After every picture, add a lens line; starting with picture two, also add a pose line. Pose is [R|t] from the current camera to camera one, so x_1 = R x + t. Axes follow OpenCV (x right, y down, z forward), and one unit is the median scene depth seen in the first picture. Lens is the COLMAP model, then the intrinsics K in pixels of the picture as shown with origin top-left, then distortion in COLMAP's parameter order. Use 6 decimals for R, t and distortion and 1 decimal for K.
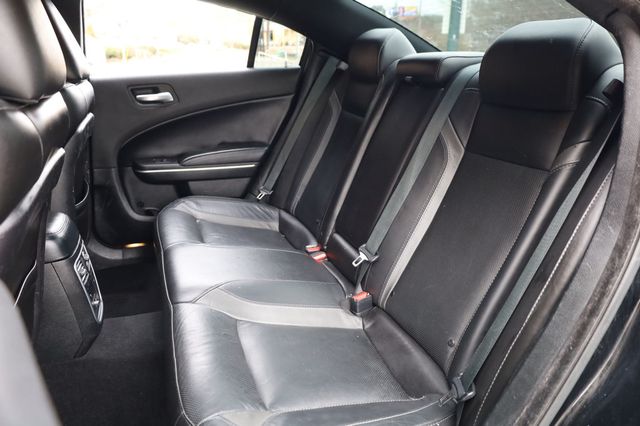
lens RADIAL K [[499.2, 0, 320.0], [0, 499.2, 213.0], [0, 0, 1]] dist [0.004281, 0.002232]
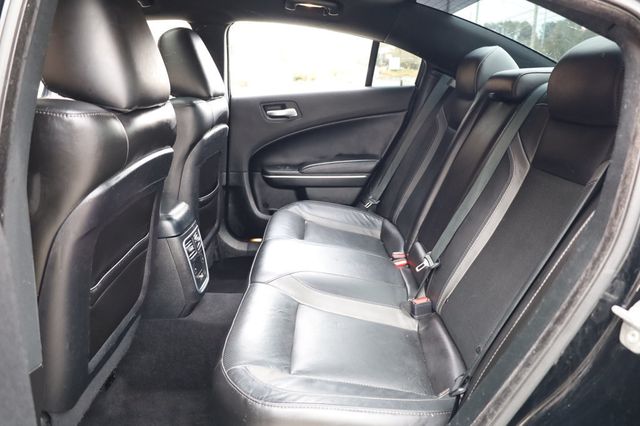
lens RADIAL K [[499.2, 0, 320.0], [0, 499.2, 213.0], [0, 0, 1]] dist [0.004281, 0.002232]
pose [[0.939204, 0.073327, -0.335439, 0.156292], [-0.085927, 0.996039, -0.022855, 0.018088], [0.332435, 0.050289, 0.941785, -0.047355]]
